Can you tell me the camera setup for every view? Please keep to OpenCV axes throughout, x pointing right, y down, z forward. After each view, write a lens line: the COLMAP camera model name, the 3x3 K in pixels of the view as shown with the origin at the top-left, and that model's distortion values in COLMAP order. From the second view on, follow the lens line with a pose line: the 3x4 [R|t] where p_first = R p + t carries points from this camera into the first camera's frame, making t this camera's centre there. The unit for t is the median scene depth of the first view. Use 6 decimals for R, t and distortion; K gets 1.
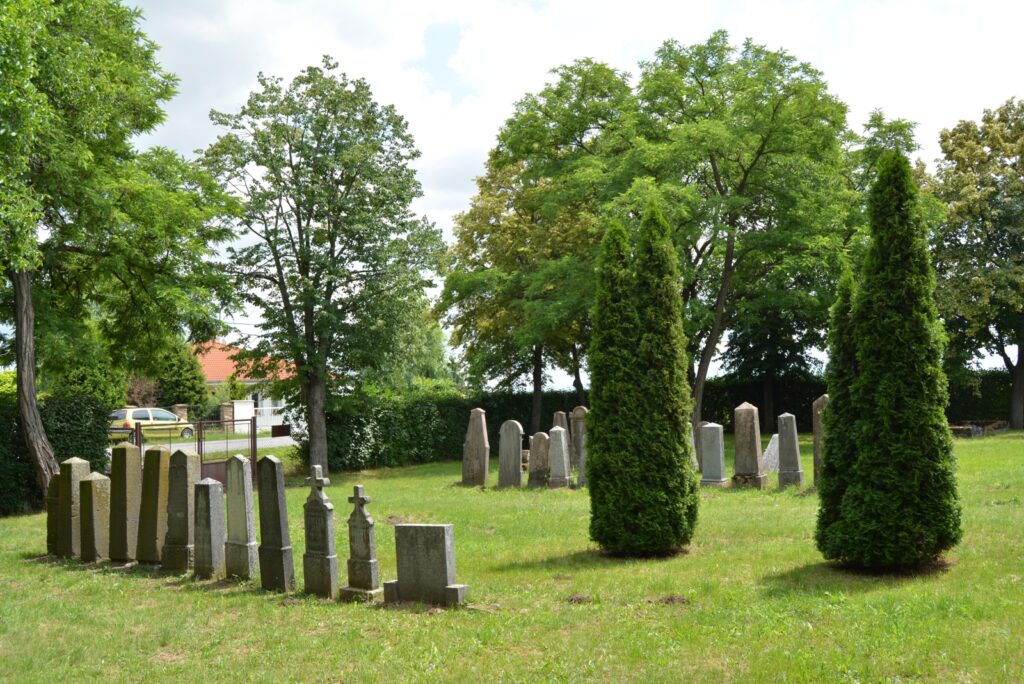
lens RADIAL K [[1013.2, 0, 512.0], [0, 1013.2, 342.0], [0, 0, 1]] dist [-0.072979, 0.007401]
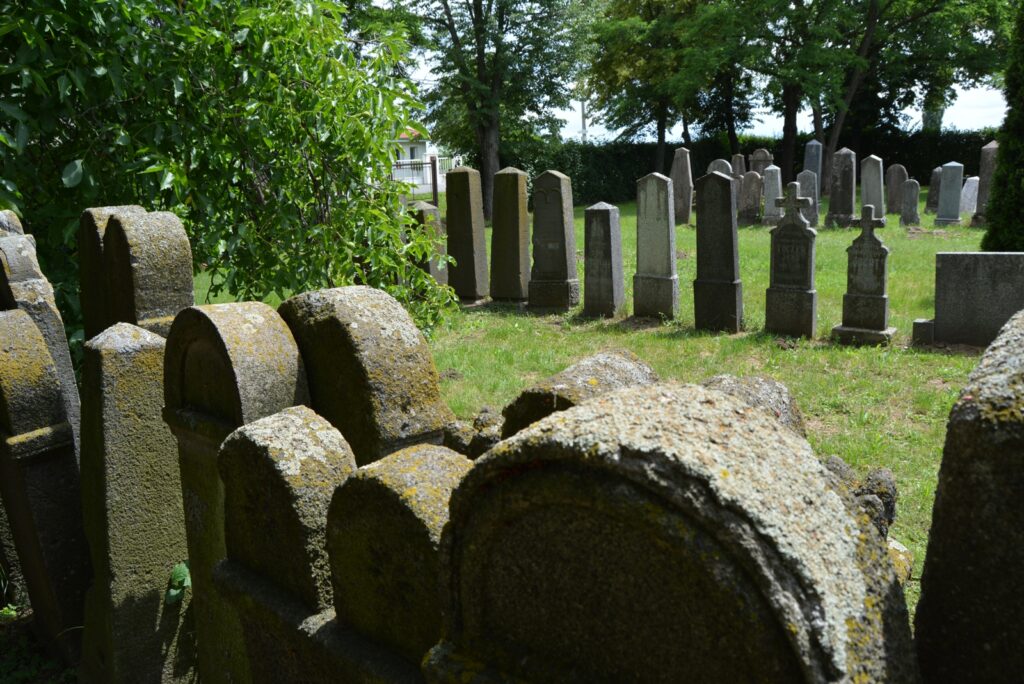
lens RADIAL K [[824.2, 0, 512.0], [0, 824.2, 342.0], [0, 0, 1]] dist [-0.046559, -0.001037]
pose [[0.999943, -0.000008, 0.010651, -0.381886], [-0.002817, 0.964198, 0.265168, 0.064297], [-0.010272, -0.265183, 0.964143, 0.292487]]
